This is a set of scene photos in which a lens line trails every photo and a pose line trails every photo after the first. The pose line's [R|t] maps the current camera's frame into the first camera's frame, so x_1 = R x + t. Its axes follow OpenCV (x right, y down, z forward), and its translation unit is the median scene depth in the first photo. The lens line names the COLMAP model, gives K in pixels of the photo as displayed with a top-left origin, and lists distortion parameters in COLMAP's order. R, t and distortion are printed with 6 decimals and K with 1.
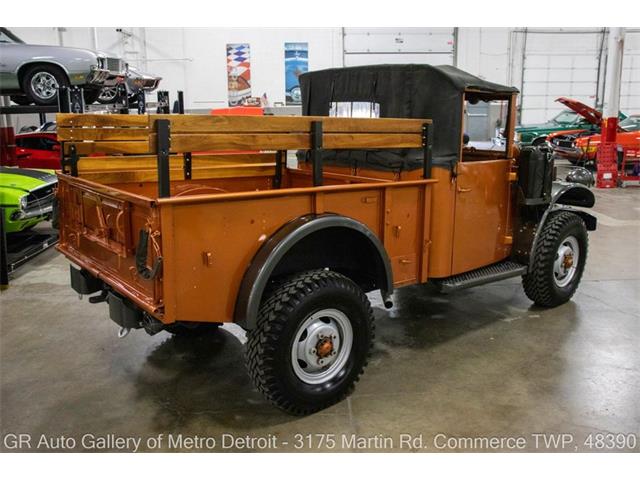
lens RADIAL K [[556.1, 0, 318.6], [0, 556.1, 244.7], [0, 0, 1]] dist [-0.077039, 0.017747]
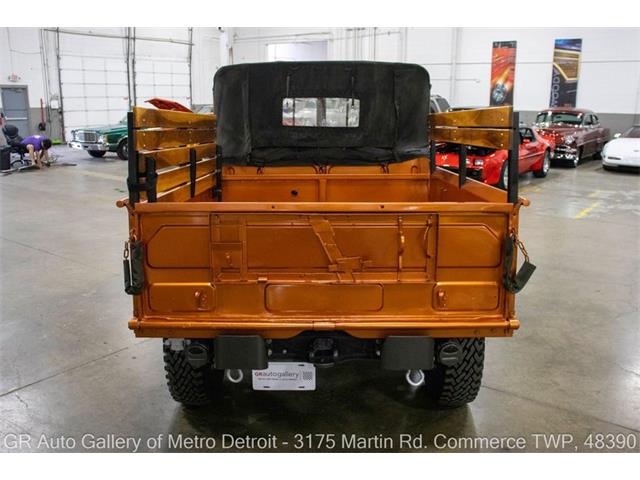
lens RADIAL K [[542.8, 0, 321.0], [0, 542.8, 245.6], [0, 0, 1]] dist [-0.072772, 0.046188]
pose [[0.621274, -0.186033, 0.761190, -0.762194], [0.184685, 0.978807, 0.088480, -0.095570], [-0.761518, 0.085610, 0.642465, 0.446452]]
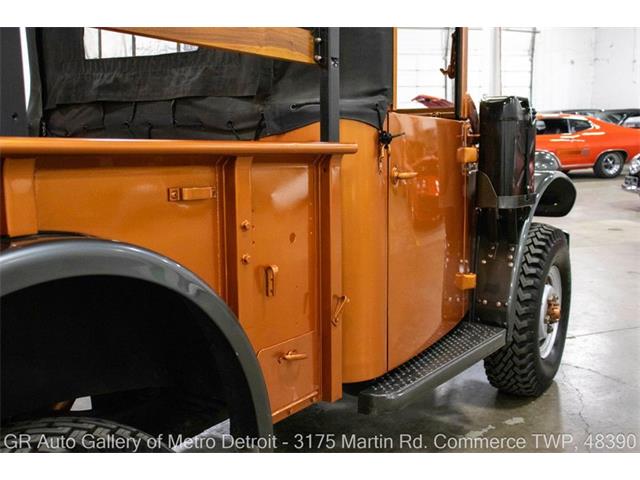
lens RADIAL K [[672.4, 0, 305.3], [0, 672.4, 239.1], [0, 0, 1]] dist [-0.027081, 0.000000]
pose [[0.960638, -0.052794, 0.272742, 0.038921], [0.075607, 0.994402, -0.073817, -0.014392], [-0.267318, 0.091533, 0.959251, 0.506979]]
